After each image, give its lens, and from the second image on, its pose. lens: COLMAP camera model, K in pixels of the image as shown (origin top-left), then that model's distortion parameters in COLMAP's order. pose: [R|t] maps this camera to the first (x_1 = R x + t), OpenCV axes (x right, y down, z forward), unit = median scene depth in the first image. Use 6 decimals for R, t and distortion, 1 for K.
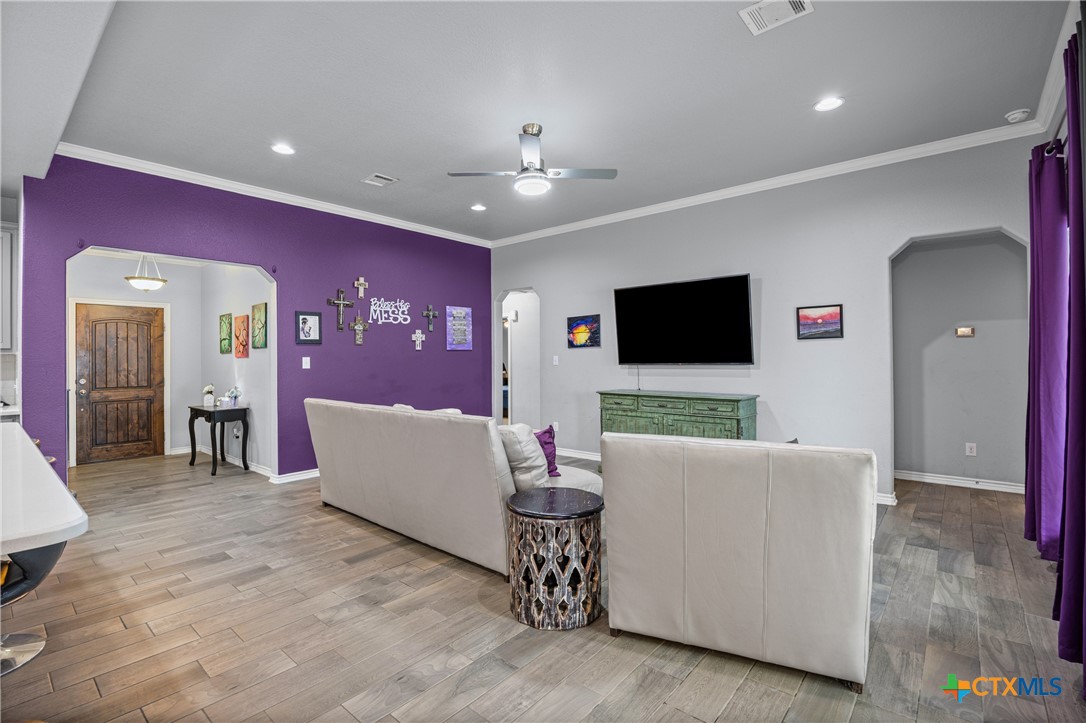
lens RADIAL K [[494.9, 0, 537.8], [0, 494.9, 360.8], [0, 0, 1]] dist [-0.013242, -0.000579]
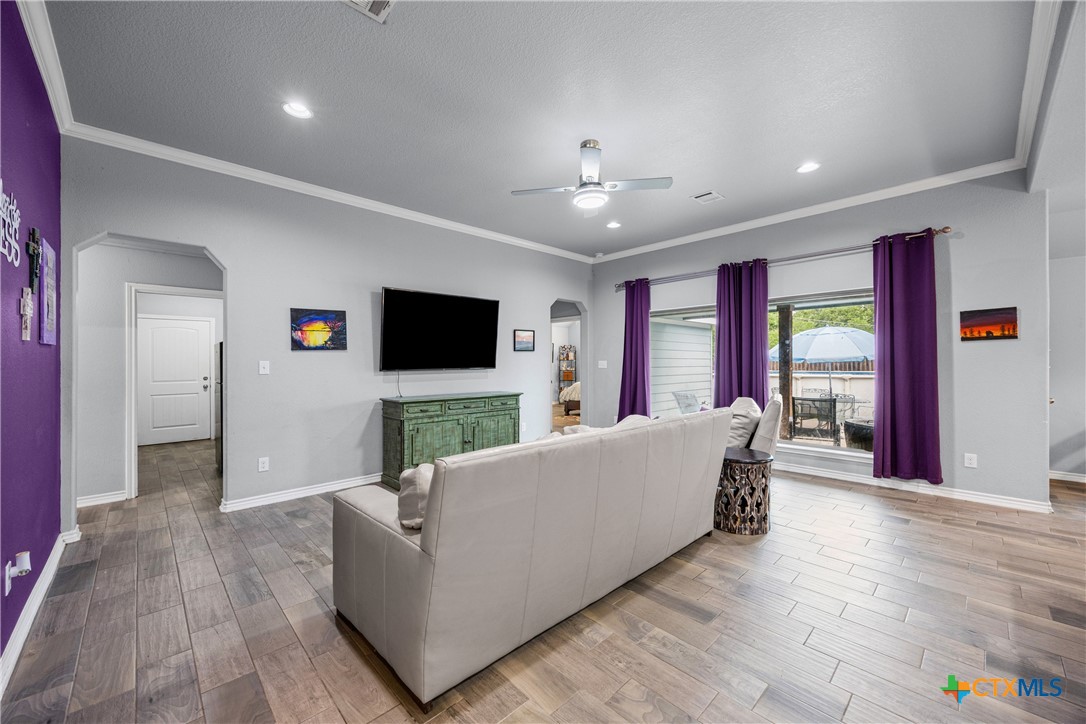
lens RADIAL K [[419.0, 0, 544.4], [0, 419.0, 359.5], [0, 0, 1]] dist [-0.003442, 0.000499]
pose [[0.098235, 0.014892, 0.995052, -0.654902], [0.009078, 0.999833, -0.015859, 0.001623], [-0.995122, 0.010591, 0.098084, 0.722331]]
